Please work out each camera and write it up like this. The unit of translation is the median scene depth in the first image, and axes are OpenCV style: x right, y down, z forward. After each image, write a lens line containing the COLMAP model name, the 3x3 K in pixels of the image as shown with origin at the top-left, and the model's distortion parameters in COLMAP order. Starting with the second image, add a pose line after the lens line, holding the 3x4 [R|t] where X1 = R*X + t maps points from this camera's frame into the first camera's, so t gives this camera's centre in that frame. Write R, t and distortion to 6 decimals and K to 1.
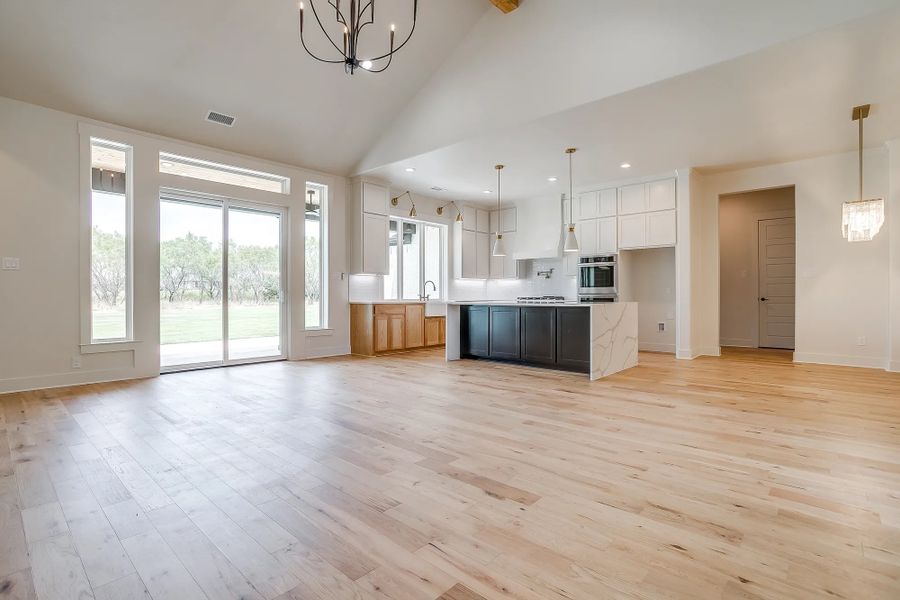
lens RADIAL K [[431.0, 0, 443.2], [0, 431.0, 294.5], [0, 0, 1]] dist [-0.003007, -0.000166]
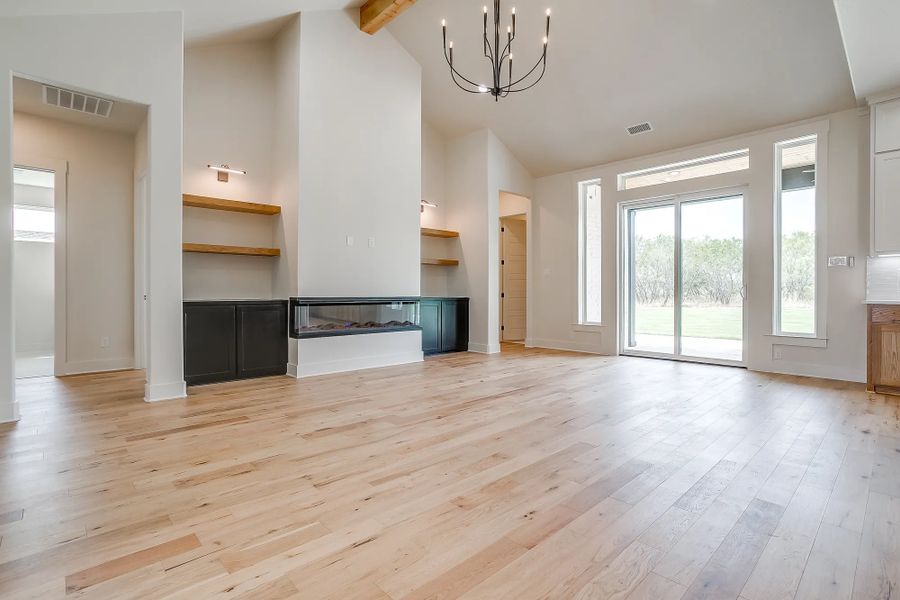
lens RADIAL K [[433.5, 0, 459.6], [0, 433.5, 288.7], [0, 0, 1]] dist [-0.003248, -0.000134]
pose [[-0.053208, -0.002007, -0.998581, 0.681443], [-0.002537, 0.999995, -0.001875, 0.000627], [0.998580, 0.002433, -0.053213, 0.679548]]
